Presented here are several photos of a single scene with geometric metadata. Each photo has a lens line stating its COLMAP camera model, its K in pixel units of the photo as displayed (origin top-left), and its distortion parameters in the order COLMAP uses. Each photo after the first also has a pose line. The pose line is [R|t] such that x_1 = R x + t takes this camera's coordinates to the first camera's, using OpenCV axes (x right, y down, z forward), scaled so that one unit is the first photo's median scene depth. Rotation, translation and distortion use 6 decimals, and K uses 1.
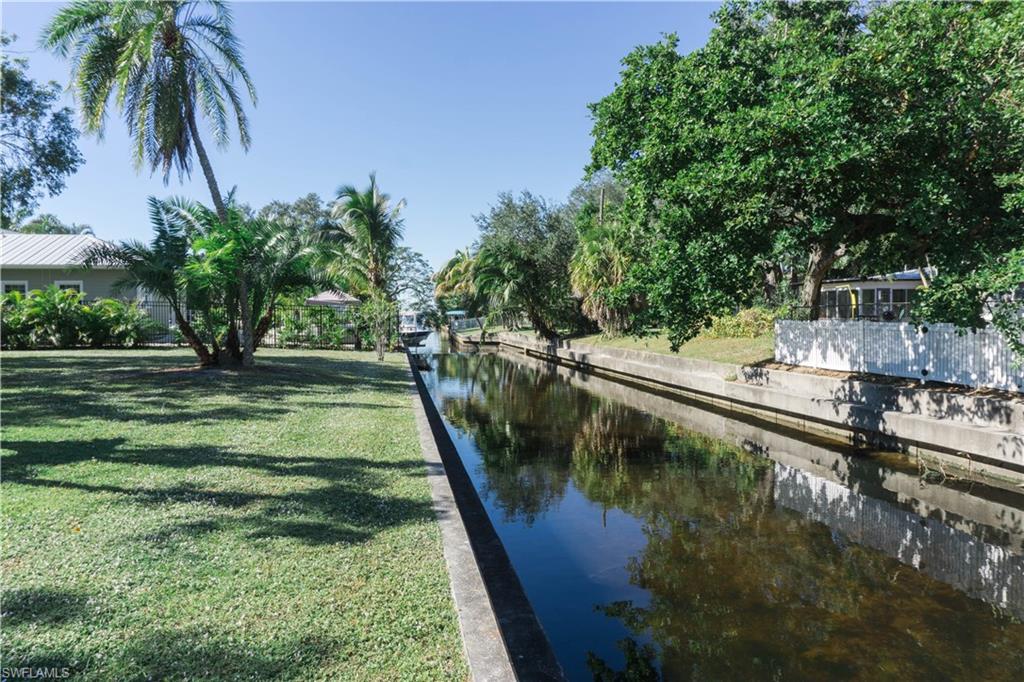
lens RADIAL K [[678.0, 0, 508.8], [0, 678.0, 341.6], [0, 0, 1]] dist [-0.009991, -0.017416]
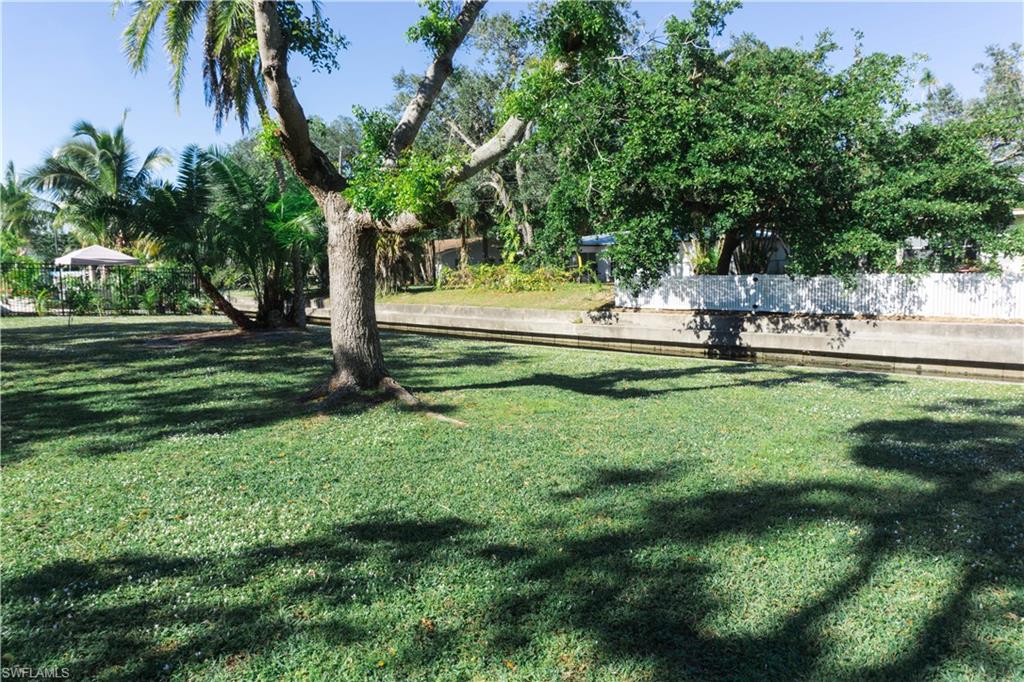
lens RADIAL K [[678.0, 0, 511.7], [0, 678.0, 339.8], [0, 0, 1]] dist [-0.009991, -0.017416]
pose [[0.830258, -0.060182, 0.554120, -0.731712], [0.029951, 0.997535, 0.063464, 0.005633], [-0.556574, -0.036095, 0.830014, -0.008063]]
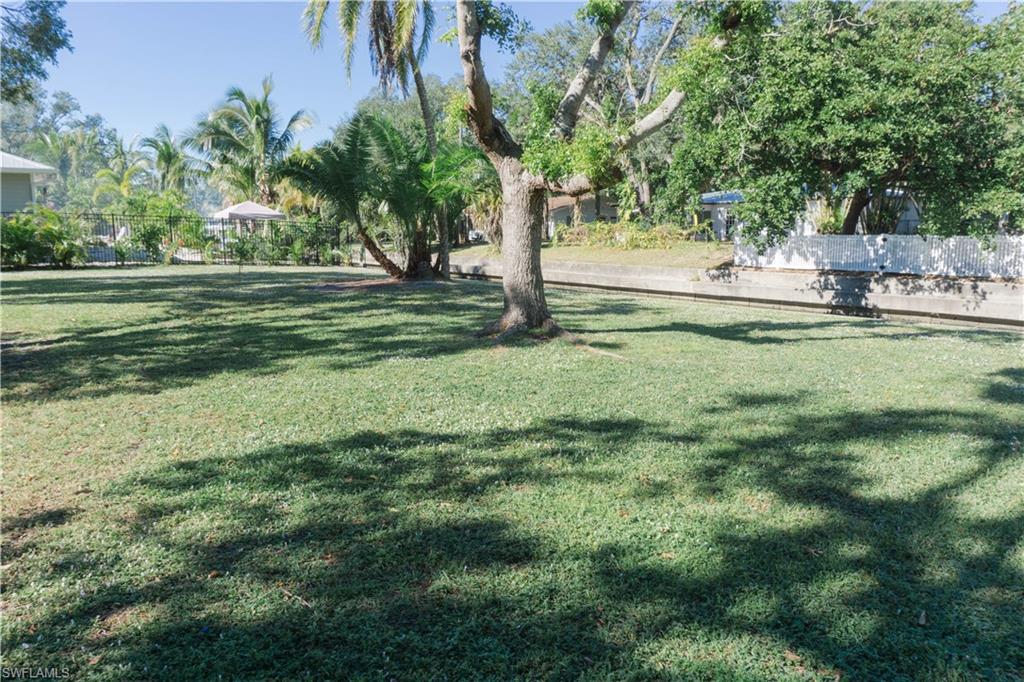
lens RADIAL K [[678.0, 0, 515.2], [0, 678.0, 338.8], [0, 0, 1]] dist [-0.009991, -0.017416]
pose [[0.903300, -0.065743, 0.423942, -0.811943], [0.016029, 0.992670, 0.119786, 0.009557], [-0.428709, -0.101407, 0.897733, -0.056001]]
